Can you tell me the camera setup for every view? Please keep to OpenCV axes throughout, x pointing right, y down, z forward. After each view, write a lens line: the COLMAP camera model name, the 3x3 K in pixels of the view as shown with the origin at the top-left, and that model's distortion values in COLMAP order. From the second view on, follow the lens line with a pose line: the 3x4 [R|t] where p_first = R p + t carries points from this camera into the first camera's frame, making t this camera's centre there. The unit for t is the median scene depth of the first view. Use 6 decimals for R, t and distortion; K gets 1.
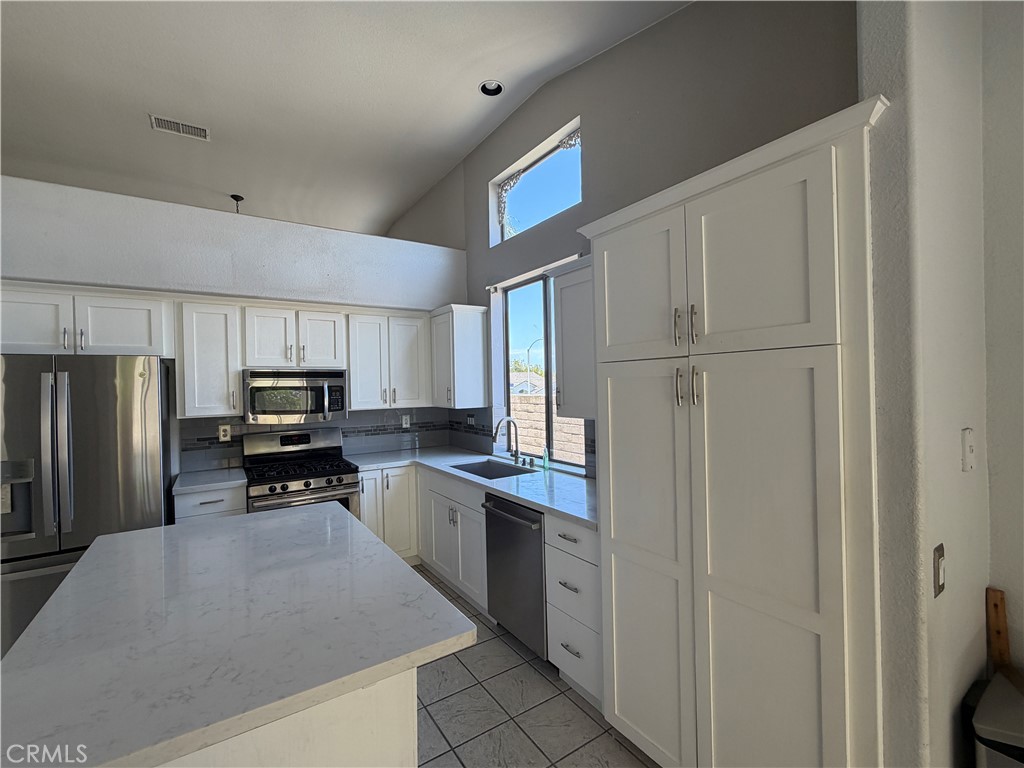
lens RADIAL K [[450.4, 0, 512.5], [0, 450.4, 386.6], [0, 0, 1]] dist [-0.000078, -0.000278]
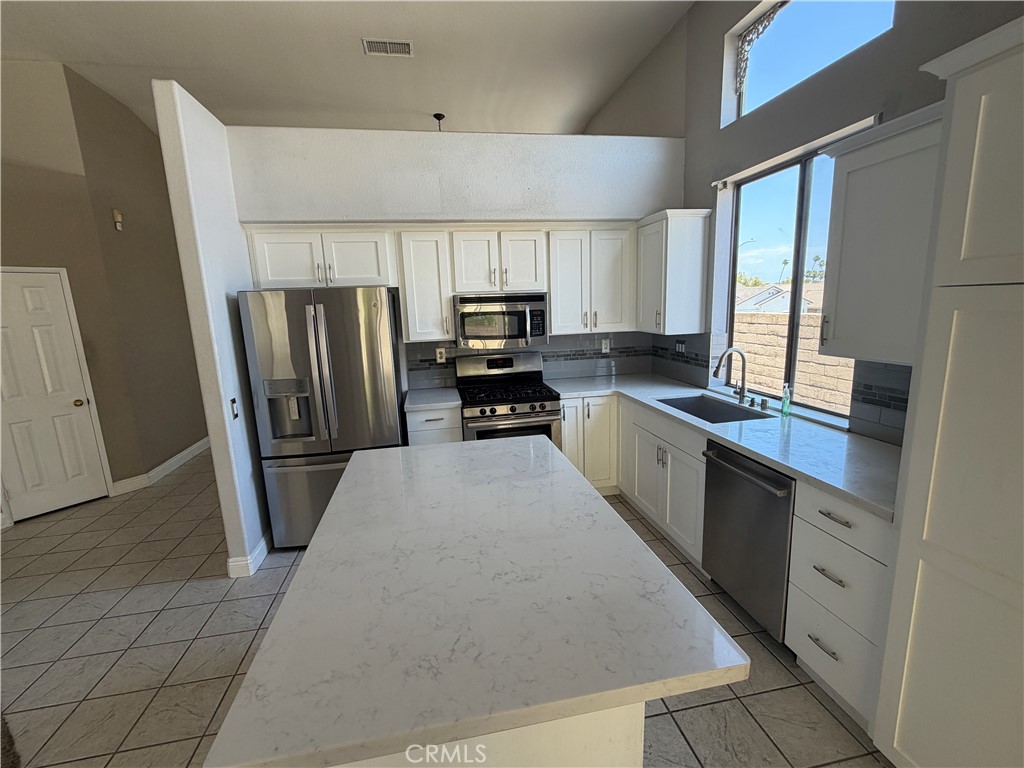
lens RADIAL K [[450.4, 0, 512.5], [0, 450.4, 386.6], [0, 0, 1]] dist [-0.000078, -0.000278]
pose [[0.921037, 0.057959, -0.385138, -0.061759], [0.016490, 0.982175, 0.187243, -0.023154], [0.389125, -0.178809, 0.903664, 0.079728]]
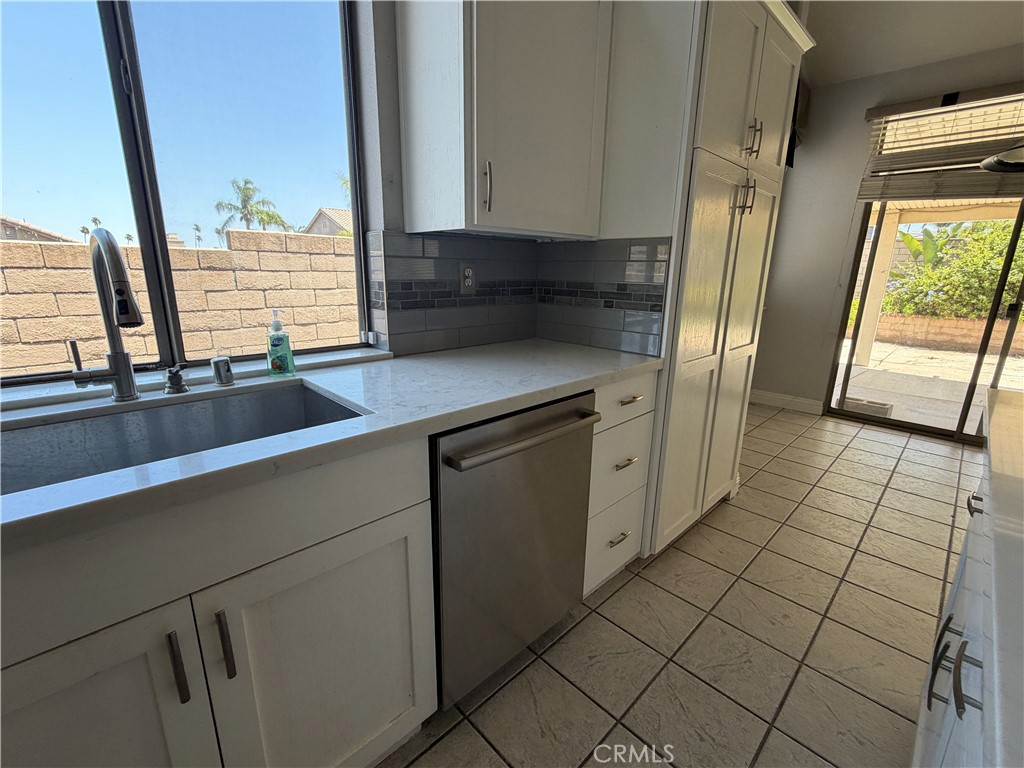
lens RADIAL K [[450.4, 0, 512.5], [0, 450.4, 386.6], [0, 0, 1]] dist [-0.000078, -0.000278]
pose [[-0.189879, -0.225519, 0.955556, -0.314489], [-0.007933, 0.973583, 0.228198, 0.093777], [-0.981775, 0.035750, -0.186652, 0.801403]]
